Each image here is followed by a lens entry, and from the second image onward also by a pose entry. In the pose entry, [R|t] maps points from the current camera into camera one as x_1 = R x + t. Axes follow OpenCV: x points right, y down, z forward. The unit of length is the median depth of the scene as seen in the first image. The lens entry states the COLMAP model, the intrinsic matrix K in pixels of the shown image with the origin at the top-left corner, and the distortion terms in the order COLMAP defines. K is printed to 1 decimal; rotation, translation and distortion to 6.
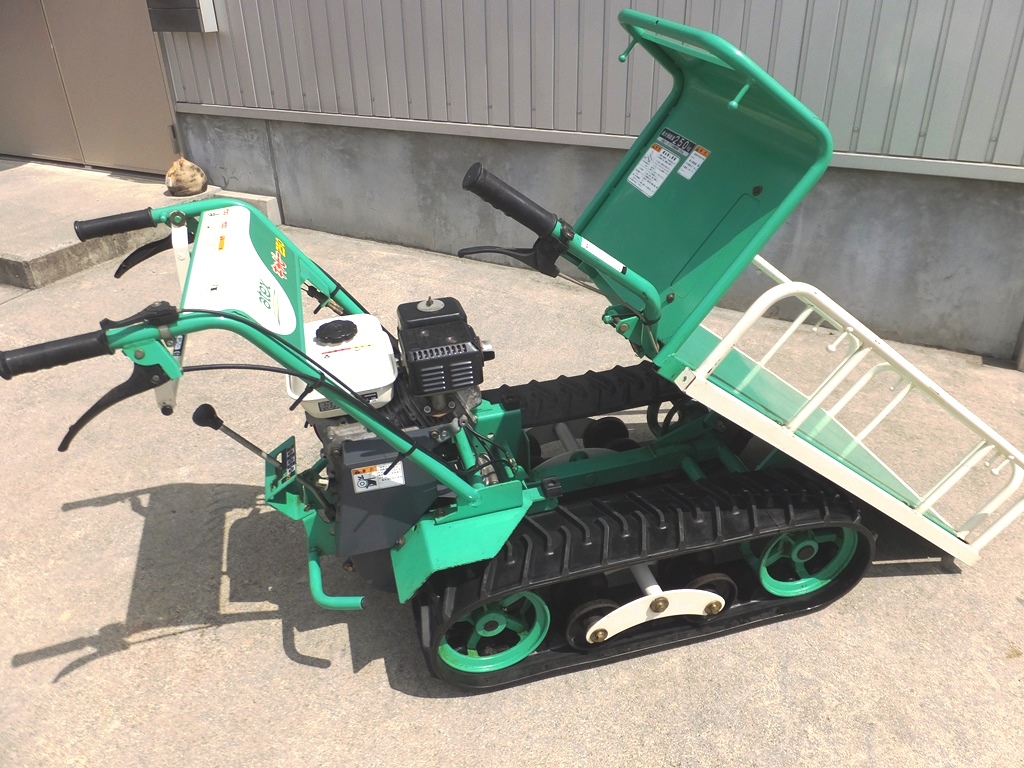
lens RADIAL K [[783.5, 0, 513.0], [0, 783.5, 377.6], [0, 0, 1]] dist [0.000149, -0.002853]
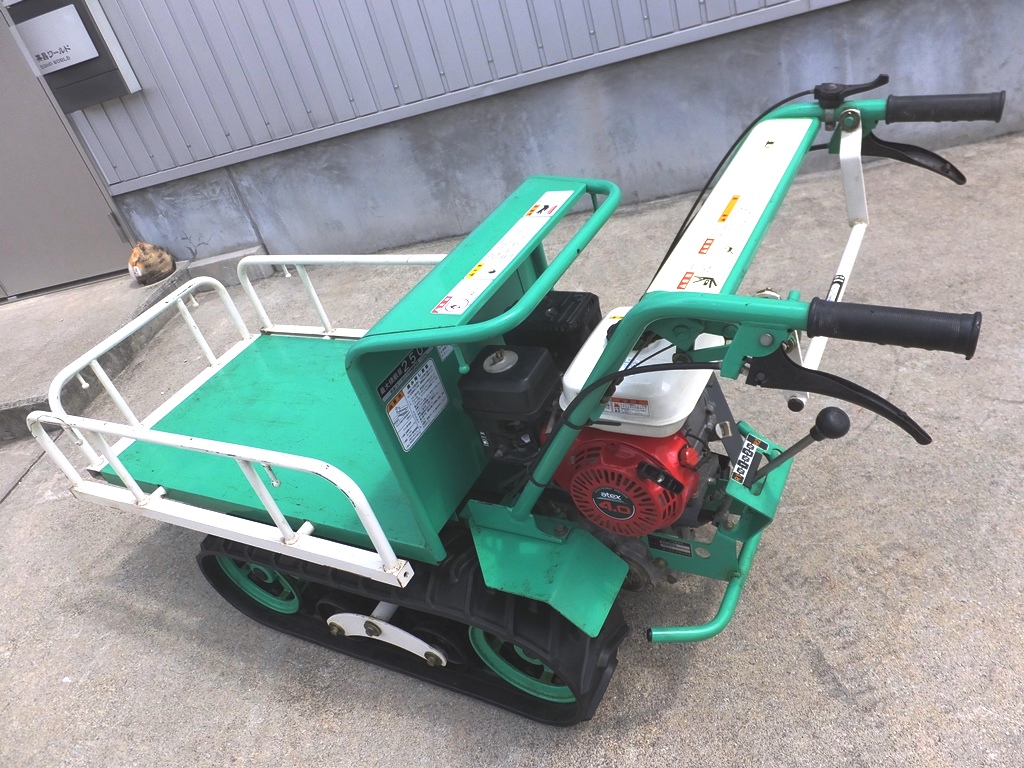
lens RADIAL K [[802.1, 0, 502.0], [0, 802.1, 368.7], [0, 0, 1]] dist [-0.007404, -0.005533]
pose [[0.919738, -0.363575, 0.147974, -0.528728], [0.366188, 0.930485, 0.010161, -0.010476], [-0.141381, 0.044841, 0.988939, 0.109405]]
